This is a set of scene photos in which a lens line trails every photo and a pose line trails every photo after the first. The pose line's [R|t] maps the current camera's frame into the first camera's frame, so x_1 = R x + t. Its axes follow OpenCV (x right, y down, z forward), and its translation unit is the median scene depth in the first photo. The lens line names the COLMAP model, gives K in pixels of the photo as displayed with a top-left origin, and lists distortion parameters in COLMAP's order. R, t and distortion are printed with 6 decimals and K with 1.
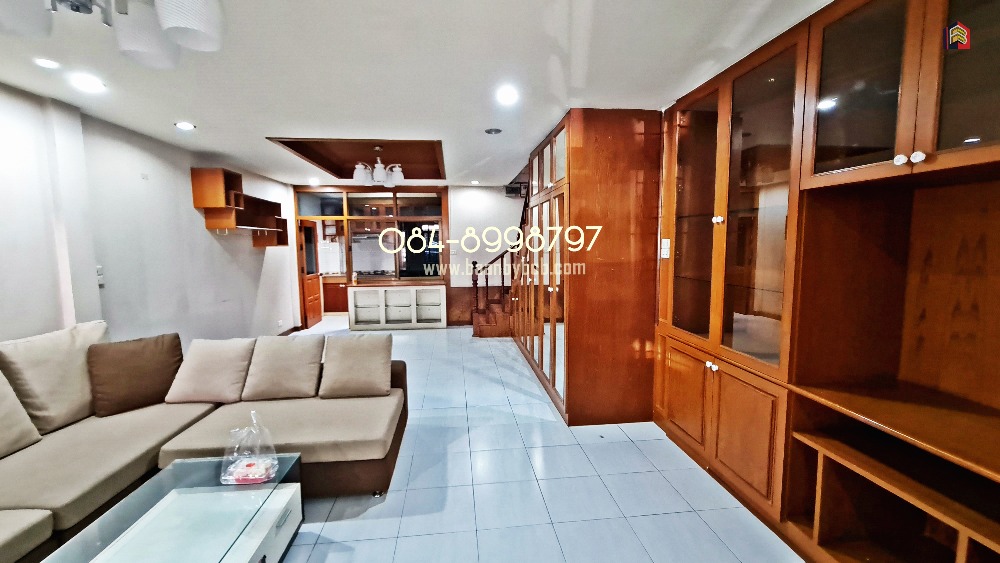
lens RADIAL K [[410.5, 0, 500.0], [0, 410.5, 281.5], [0, 0, 1]] dist [-0.001058, -0.000073]
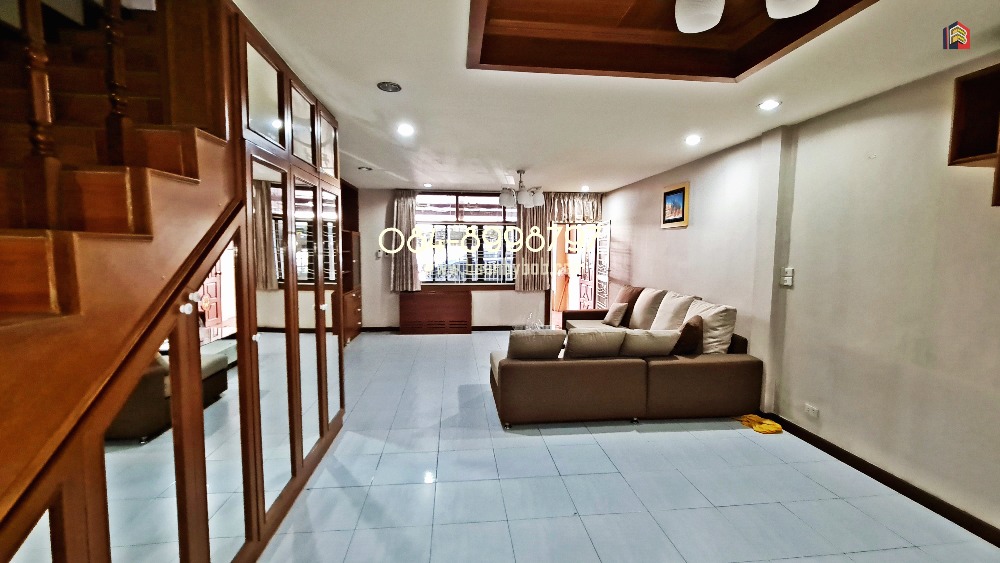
lens RADIAL K [[410.5, 0, 500.0], [0, 410.5, 281.5], [0, 0, 1]] dist [-0.001058, -0.000073]
pose [[-0.999941, 0.007980, 0.007345, -0.193524], [0.009122, 0.985152, 0.171440, -0.150353], [-0.005868, 0.171497, -0.985167, 1.568729]]
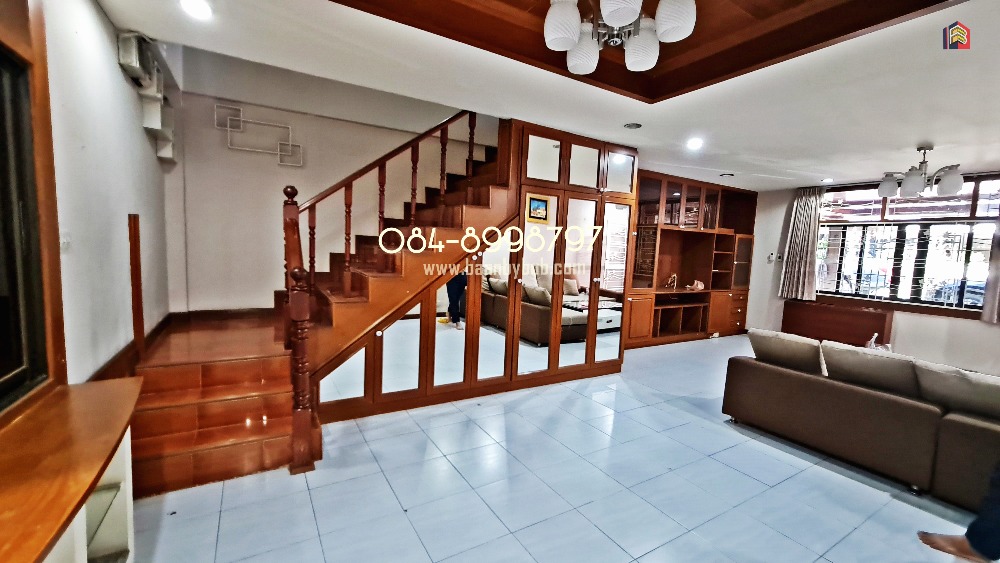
lens RADIAL K [[410.5, 0, 500.0], [0, 410.5, 281.5], [0, 0, 1]] dist [-0.001058, -0.000073]
pose [[-0.417381, -0.082938, 0.904939, -0.748372], [0.049986, 0.992223, 0.113992, -0.121371], [-0.907356, 0.092813, -0.409990, 1.551420]]
